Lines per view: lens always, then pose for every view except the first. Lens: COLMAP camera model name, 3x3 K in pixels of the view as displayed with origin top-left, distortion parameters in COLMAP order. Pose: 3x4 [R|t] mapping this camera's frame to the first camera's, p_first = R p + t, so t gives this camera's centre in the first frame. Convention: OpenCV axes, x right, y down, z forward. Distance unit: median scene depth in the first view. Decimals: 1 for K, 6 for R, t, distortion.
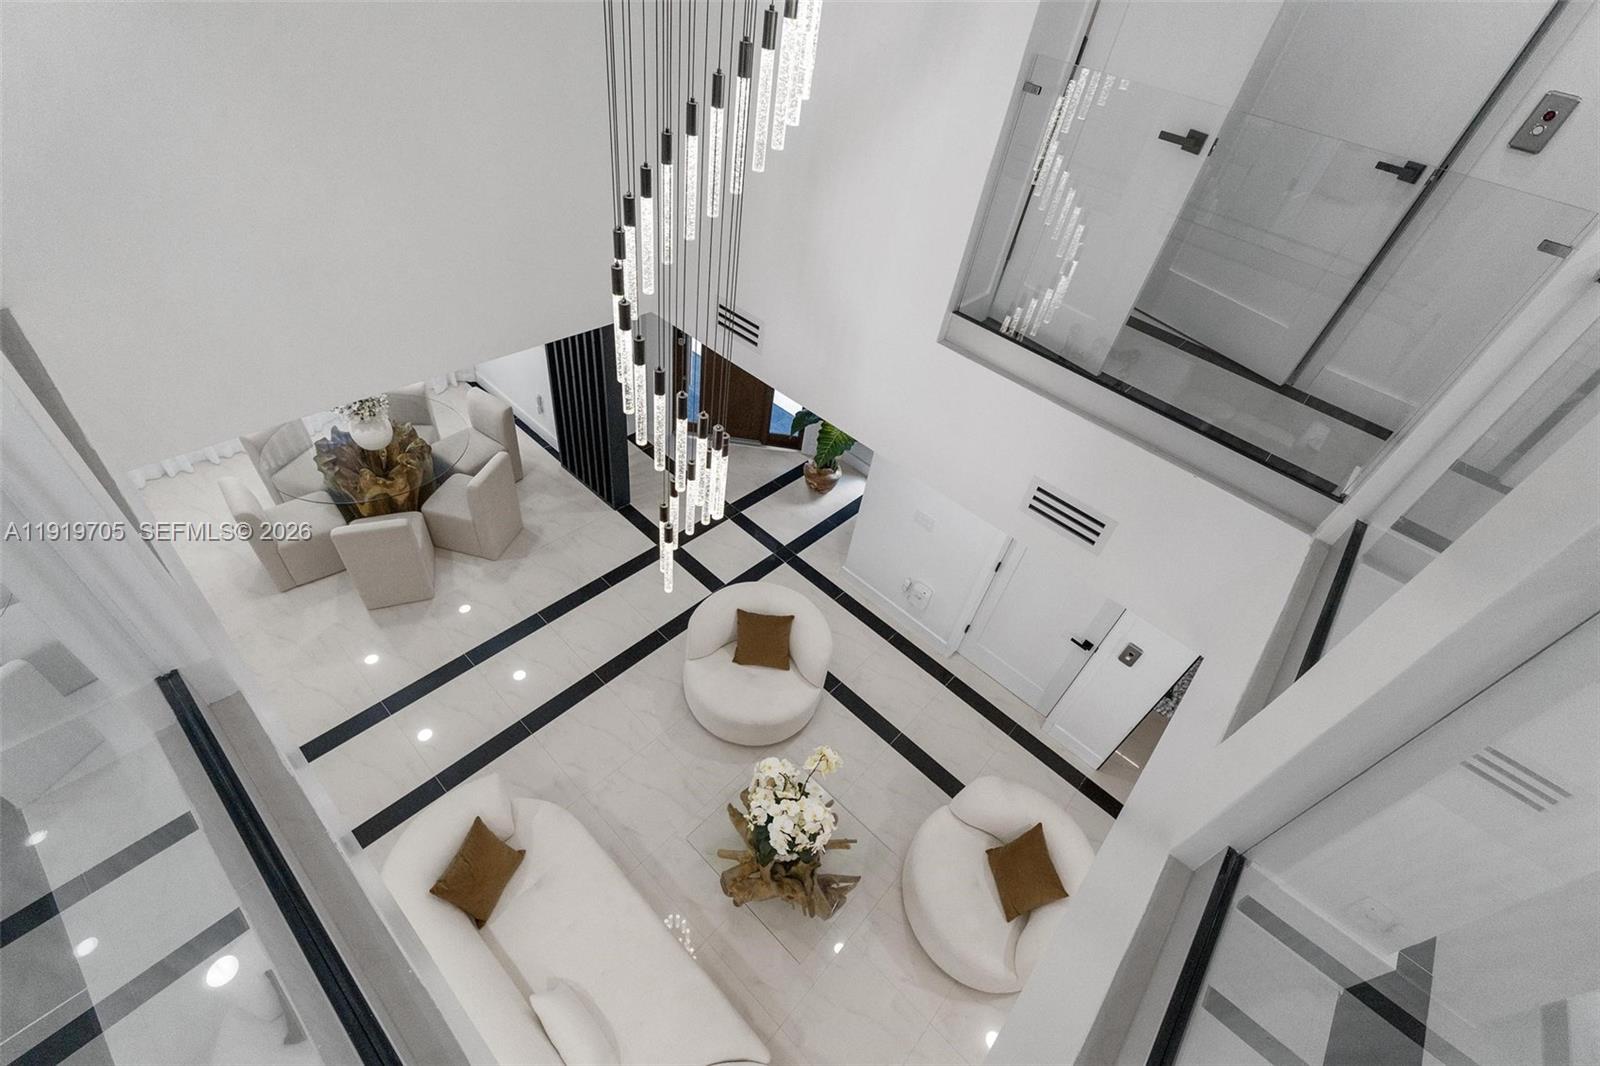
lens RADIAL K [[677.9, 0, 801.8], [0, 677.9, 505.2], [0, 0, 1]] dist [0.000020, 0.000192]
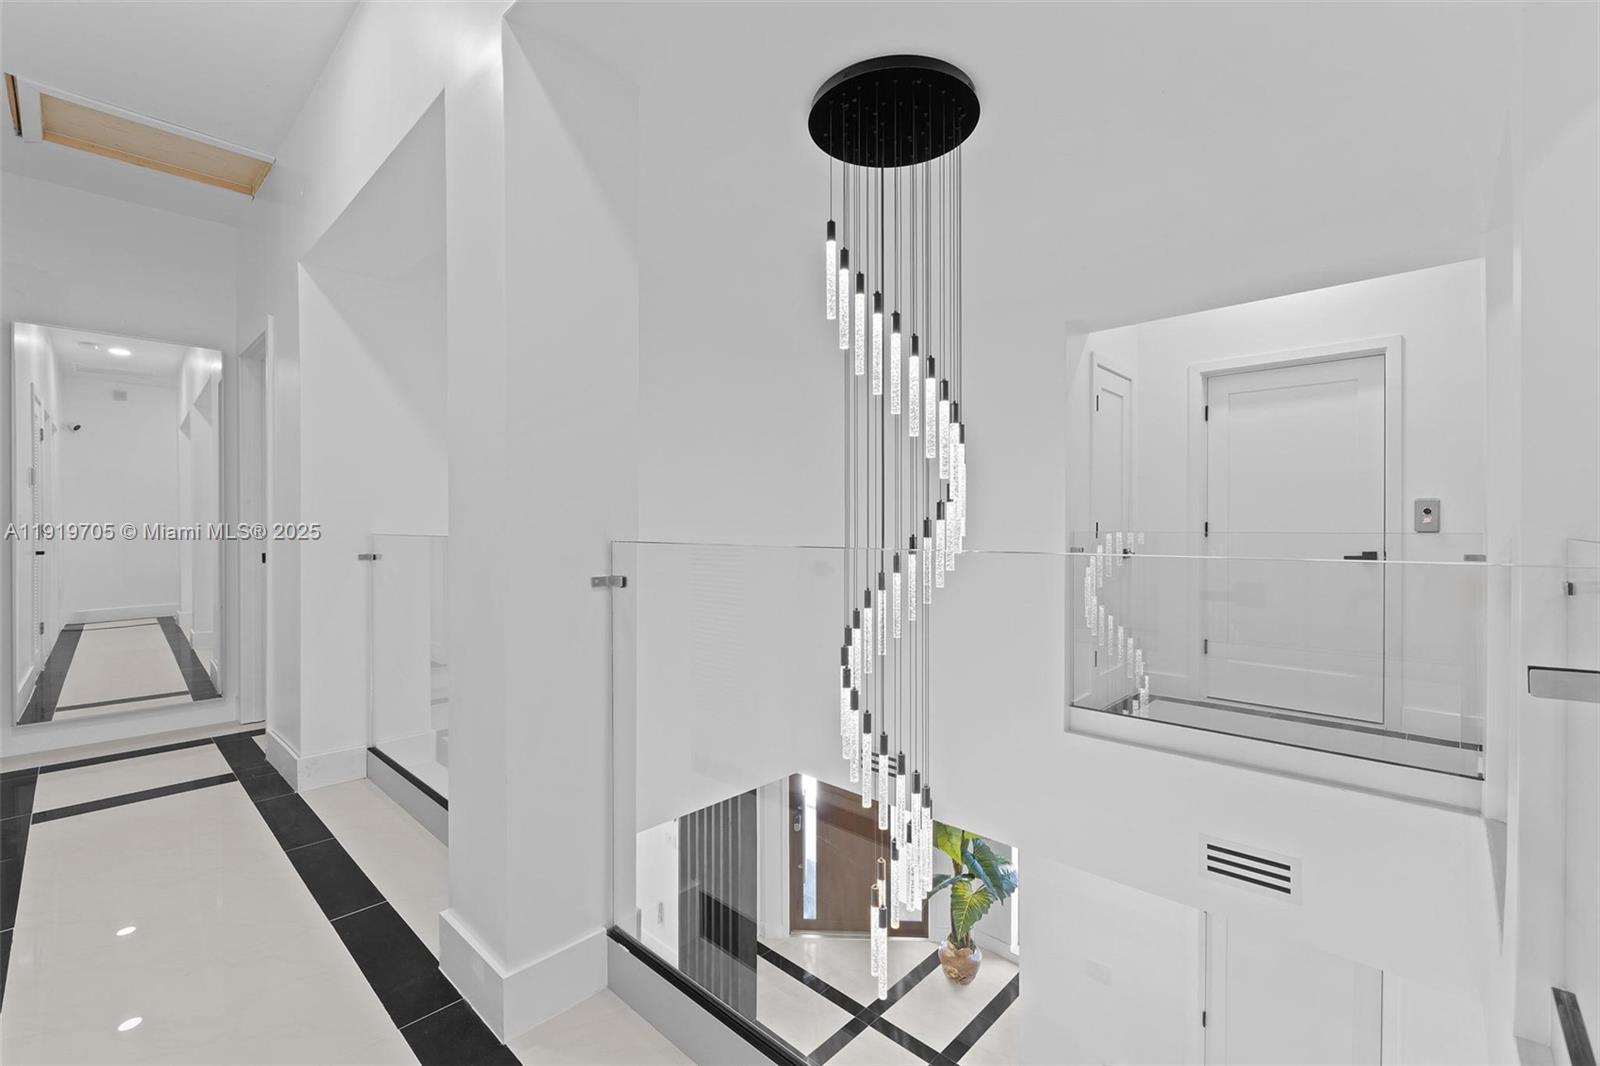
lens RADIAL K [[682.6, 0, 802.9], [0, 682.6, 537.1], [0, 0, 1]] dist [-0.002008, -0.000251]
pose [[0.990432, -0.137360, -0.013257, -0.156691], [0.094457, 0.744830, -0.660535, 0.206405], [0.100606, 0.652963, 0.750678, -0.143628]]
